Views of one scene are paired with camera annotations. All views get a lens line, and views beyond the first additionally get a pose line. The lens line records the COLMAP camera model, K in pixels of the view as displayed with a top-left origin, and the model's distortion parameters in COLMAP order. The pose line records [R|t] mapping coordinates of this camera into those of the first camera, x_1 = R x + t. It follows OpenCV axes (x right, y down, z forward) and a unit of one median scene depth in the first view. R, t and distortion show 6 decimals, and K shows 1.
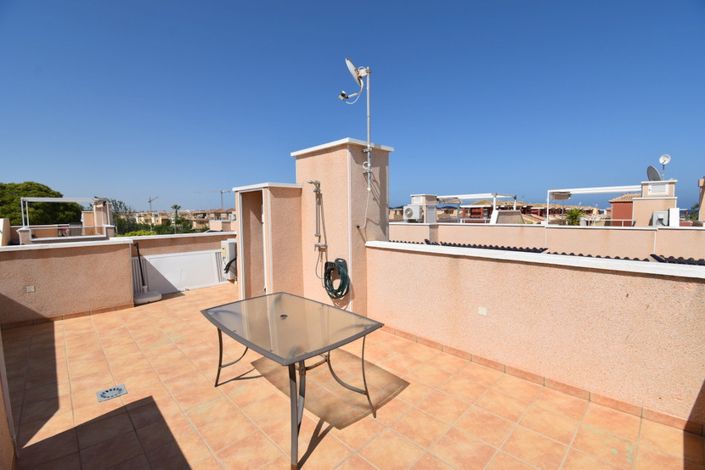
lens RADIAL K [[310.6, 0, 354.4], [0, 310.6, 235.2], [0, 0, 1]] dist [-0.012190, -0.007187]
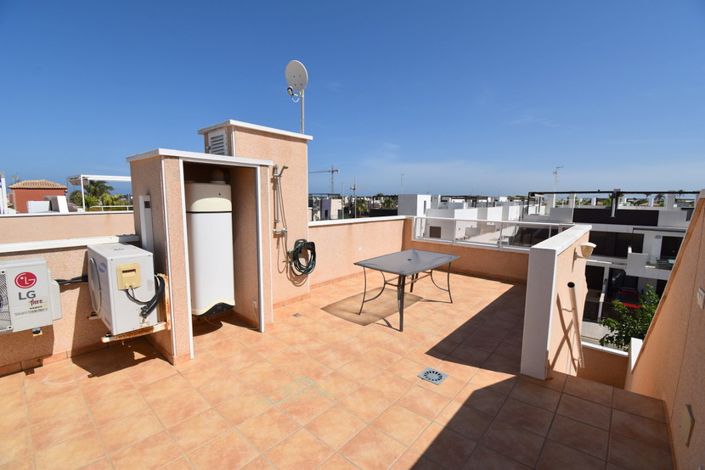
lens RADIAL K [[310.6, 0, 354.2], [0, 310.6, 241.7], [0, 0, 1]] dist [-0.012190, -0.007187]
pose [[-0.078970, -0.112471, 0.990512, -1.475598], [0.083811, 0.989348, 0.119020, -0.044582], [-0.993348, 0.092414, -0.068702, 1.103192]]
